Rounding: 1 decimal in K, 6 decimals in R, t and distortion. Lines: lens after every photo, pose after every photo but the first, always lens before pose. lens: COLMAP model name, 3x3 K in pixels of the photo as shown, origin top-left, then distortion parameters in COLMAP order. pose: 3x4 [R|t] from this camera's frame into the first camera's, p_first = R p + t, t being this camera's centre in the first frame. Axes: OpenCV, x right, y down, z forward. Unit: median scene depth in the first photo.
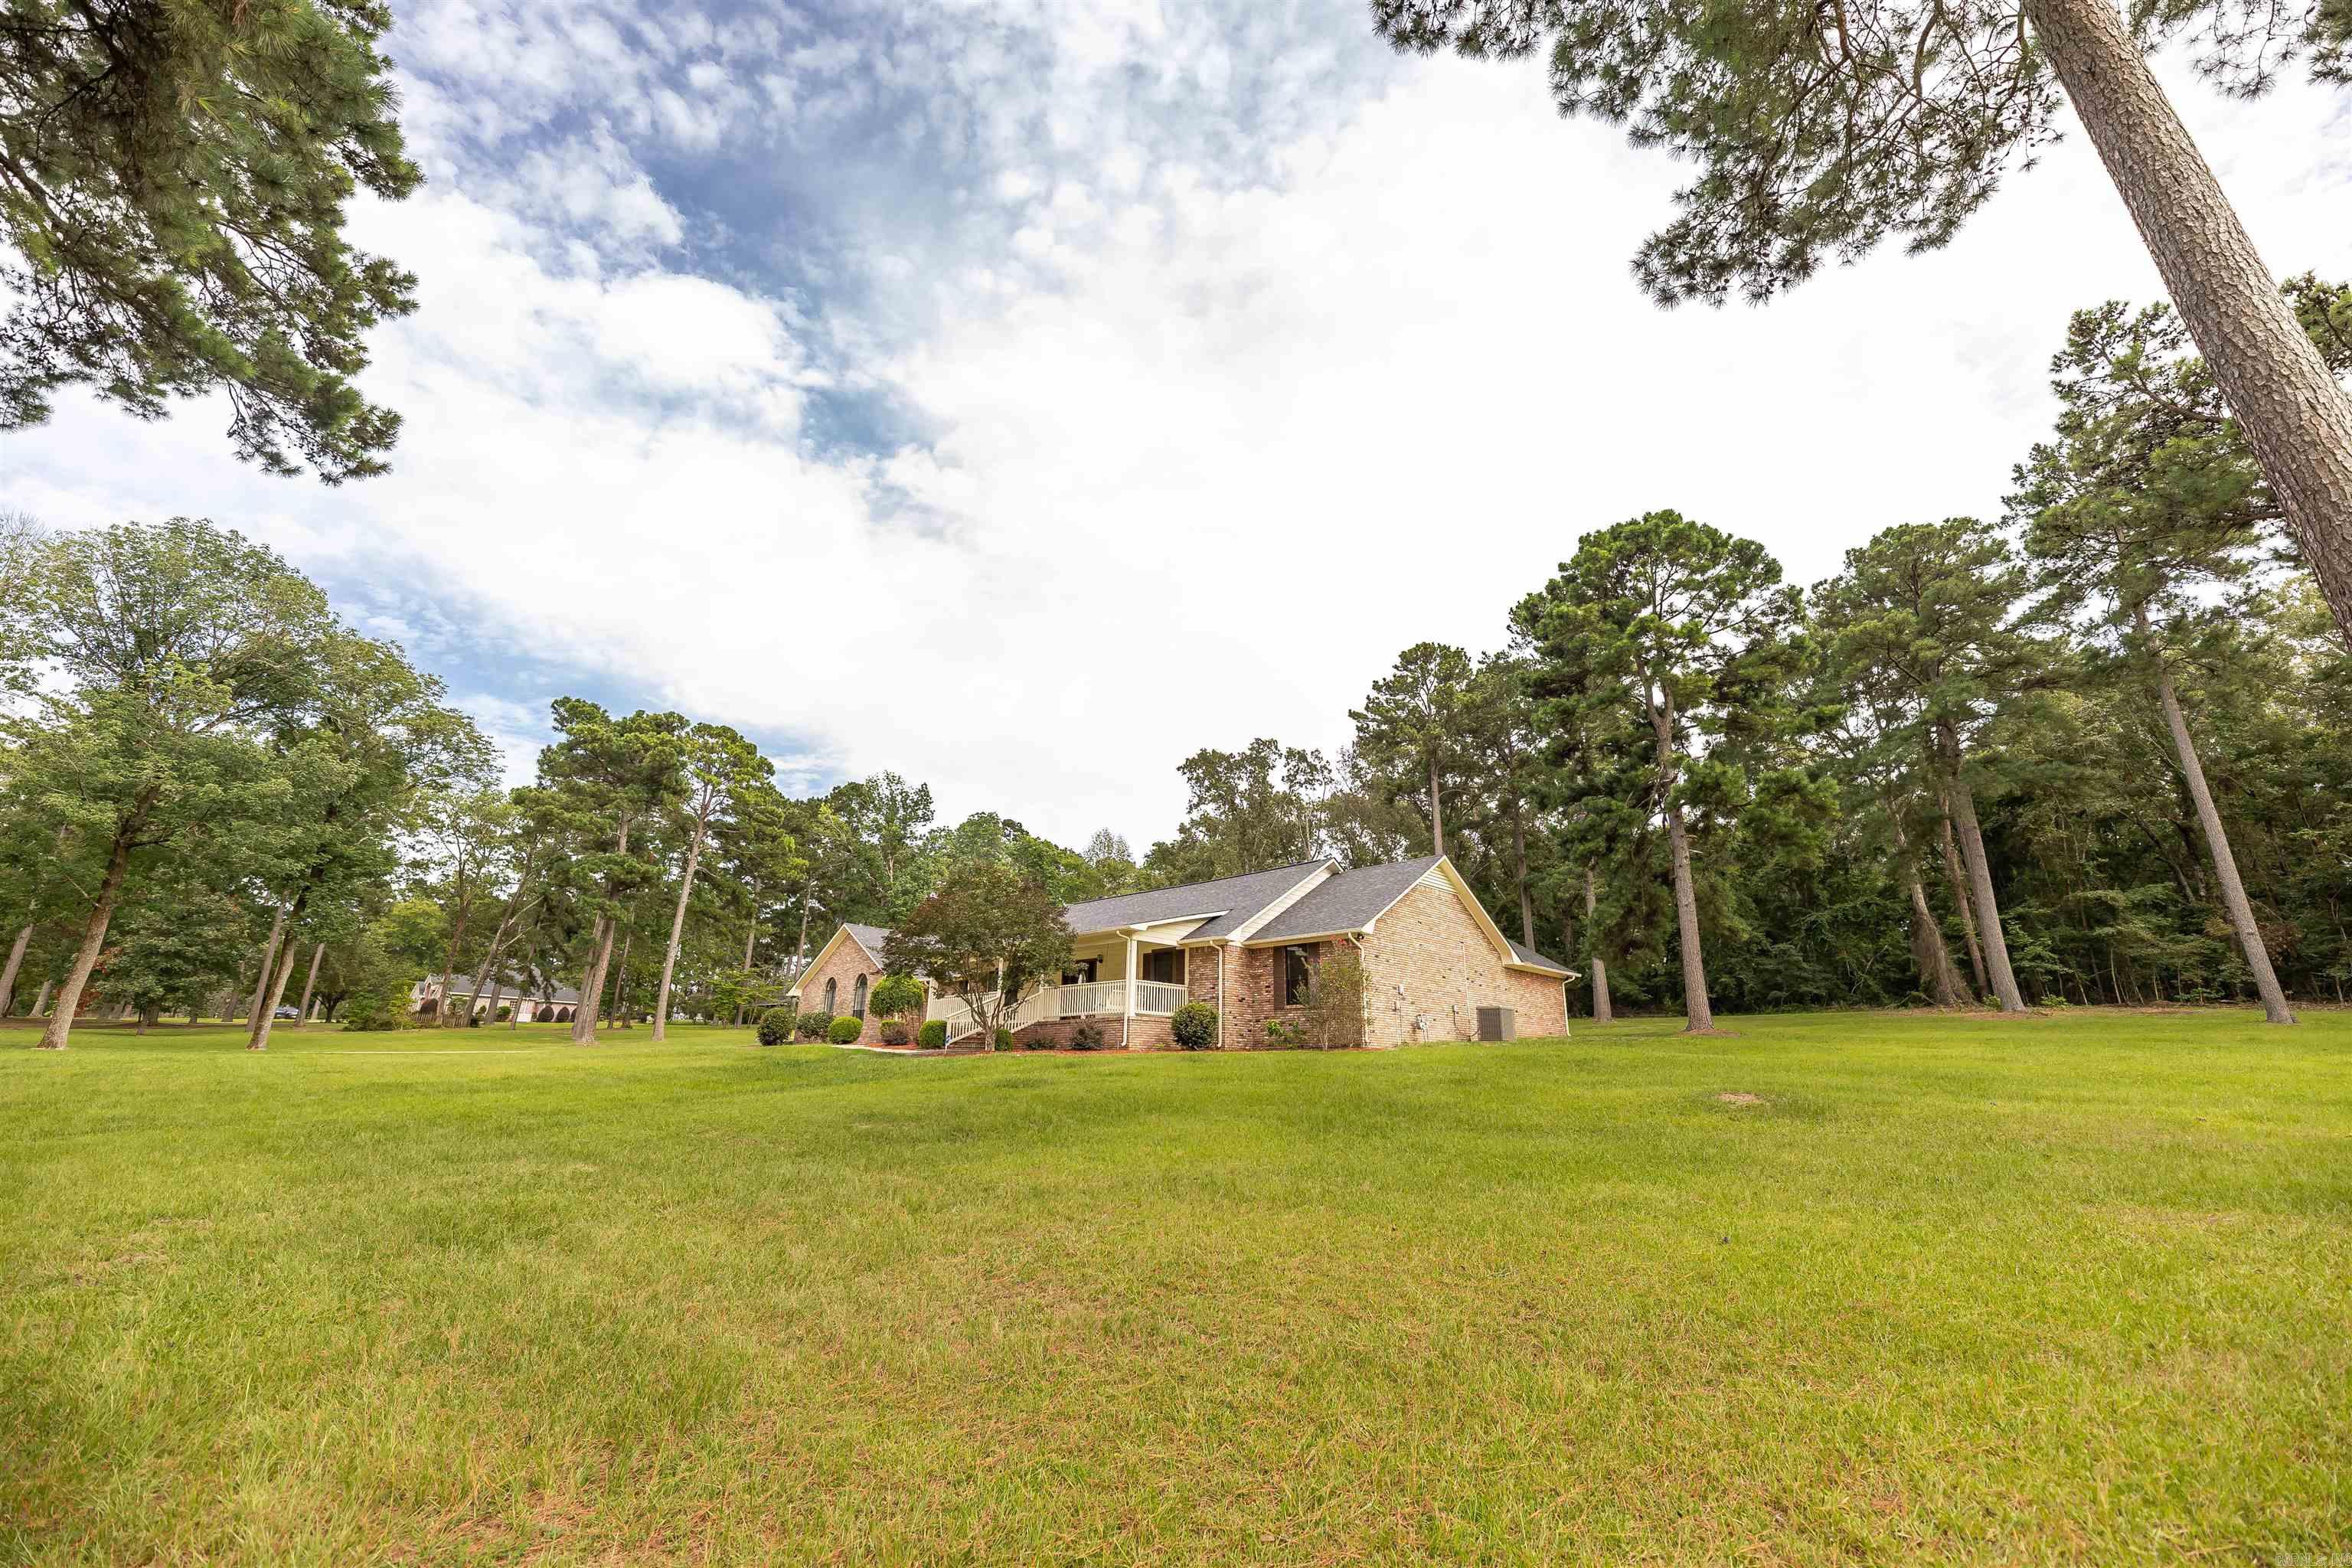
lens RADIAL K [[970.8, 0, 1176.0], [0, 970.8, 784.0], [0, 0, 1]] dist [-0.000459, -0.000423]
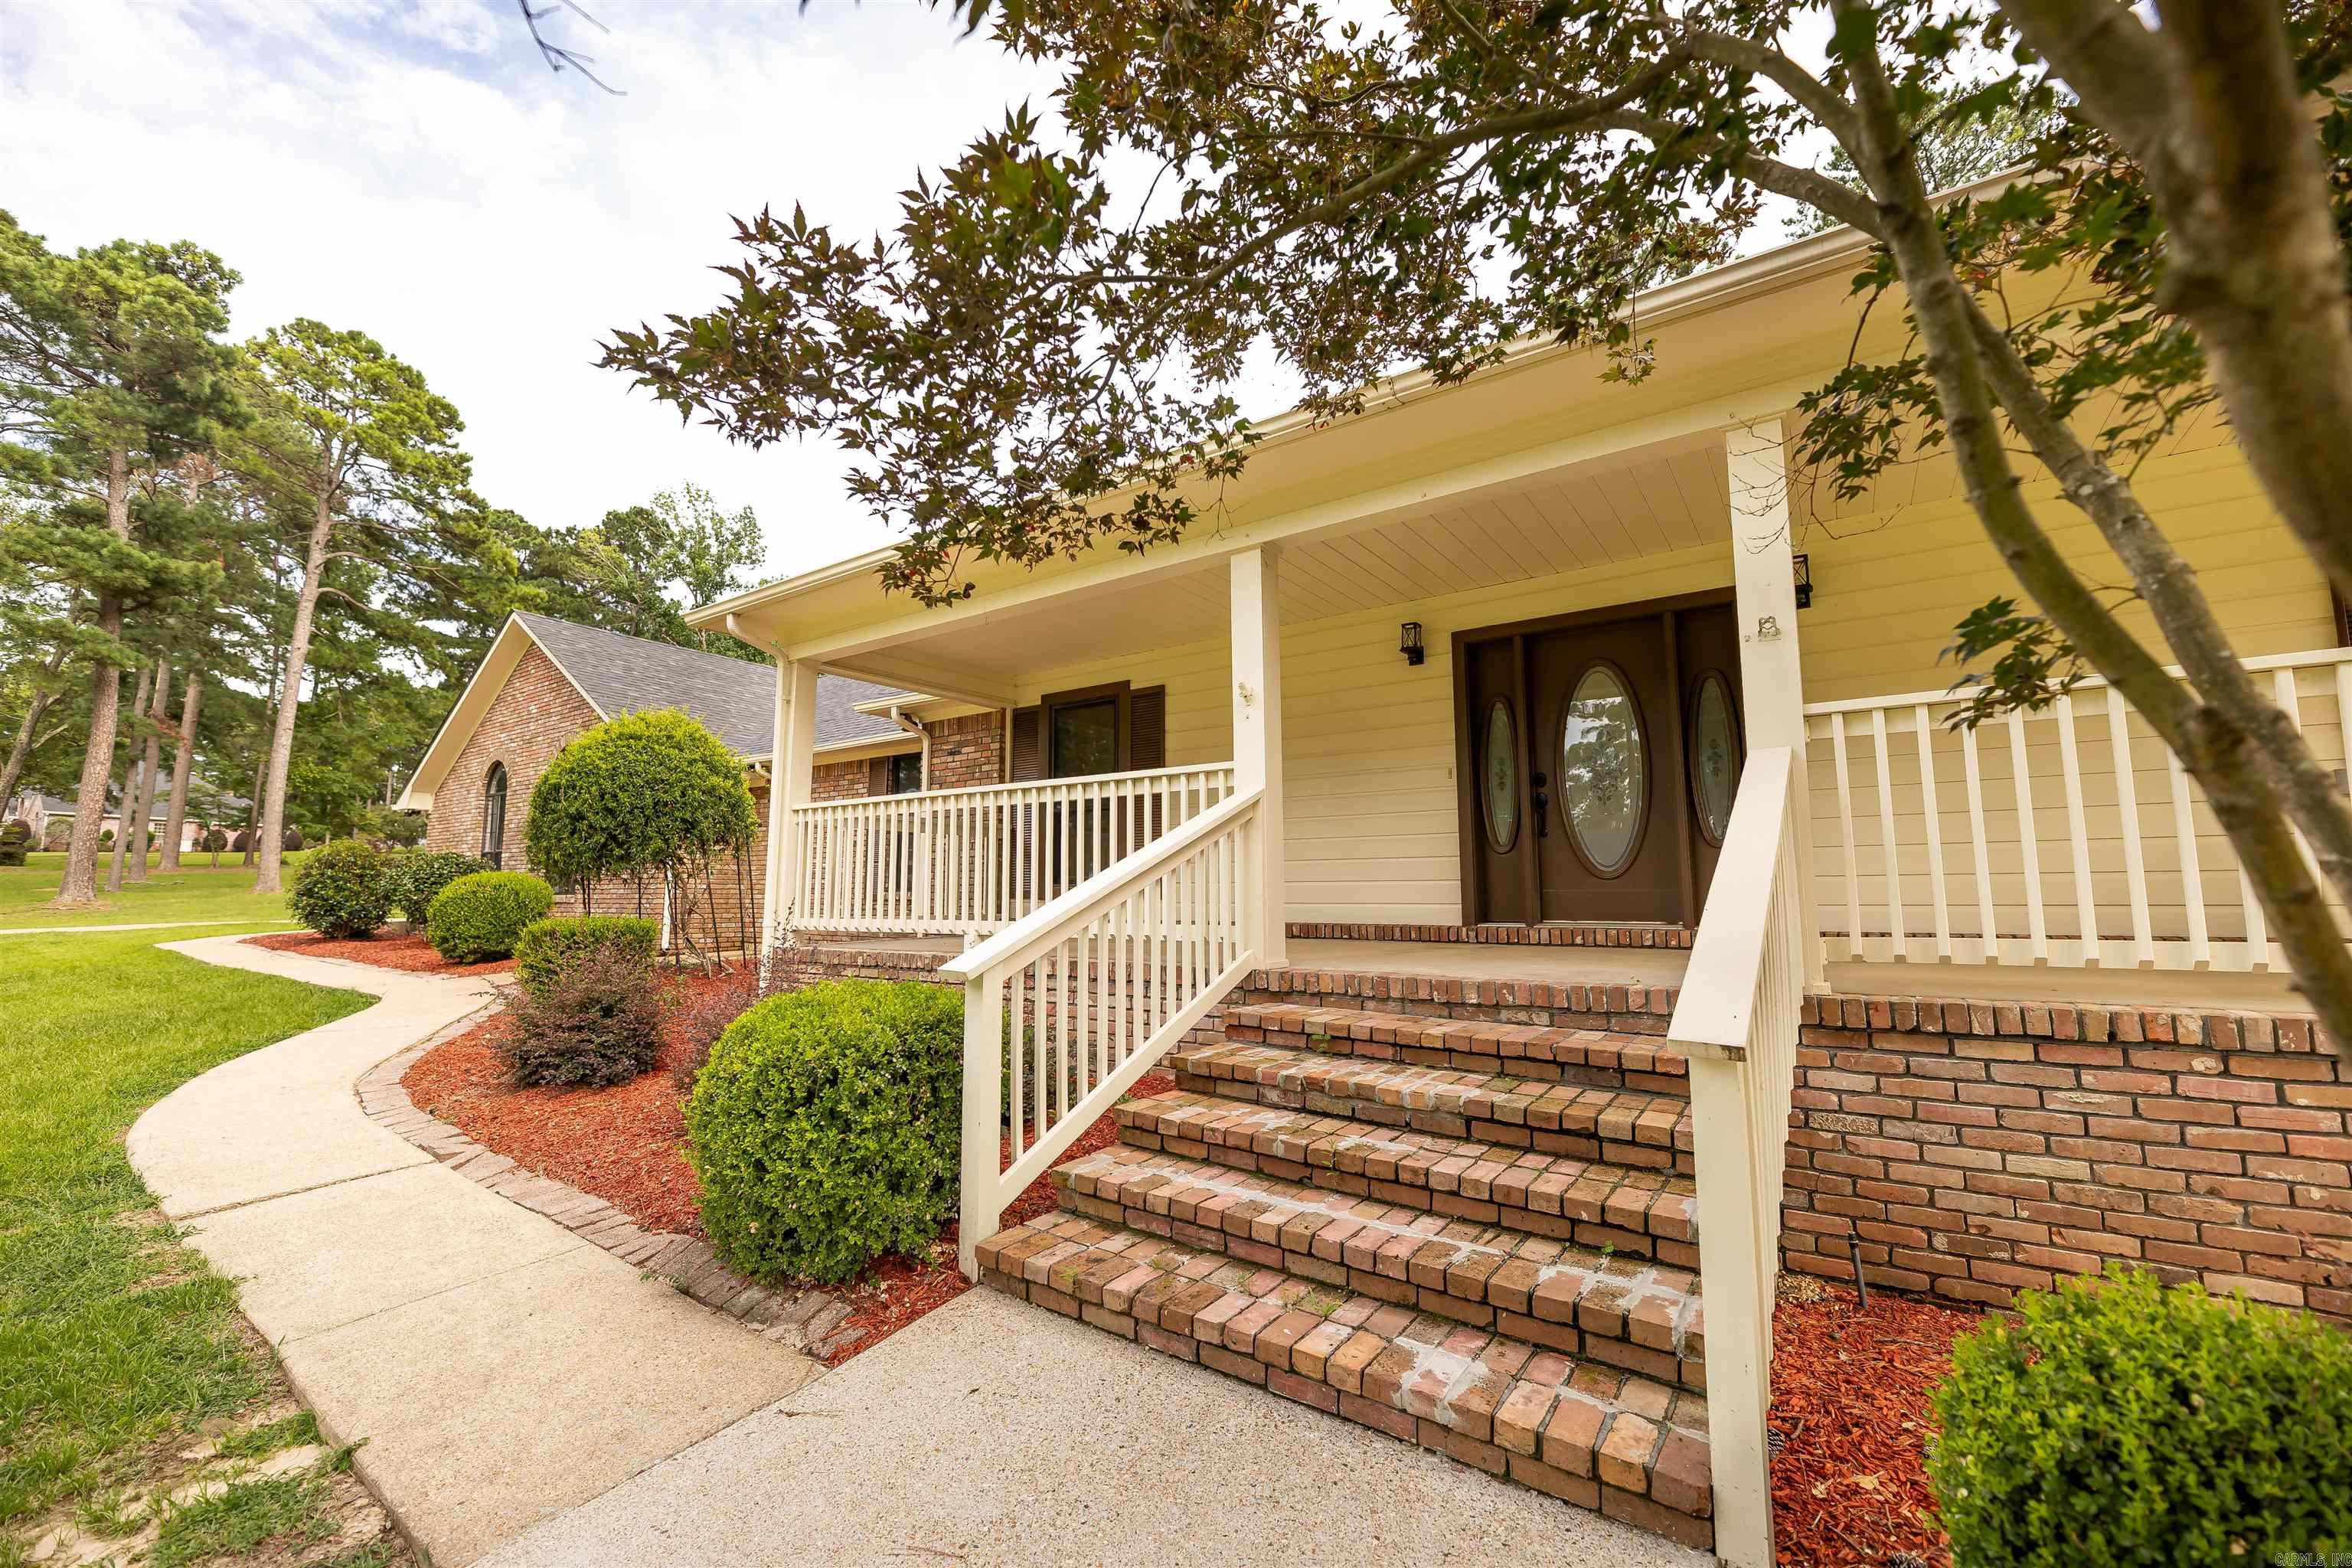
lens RADIAL K [[970.8, 0, 1176.0], [0, 970.8, 784.0], [0, 0, 1]] dist [-0.000459, -0.000423]
pose [[0.988550, -0.001146, 0.150889, -0.067786], [-0.026685, 0.982882, 0.182295, 0.059570], [-0.148515, -0.184234, 0.971597, 0.266889]]
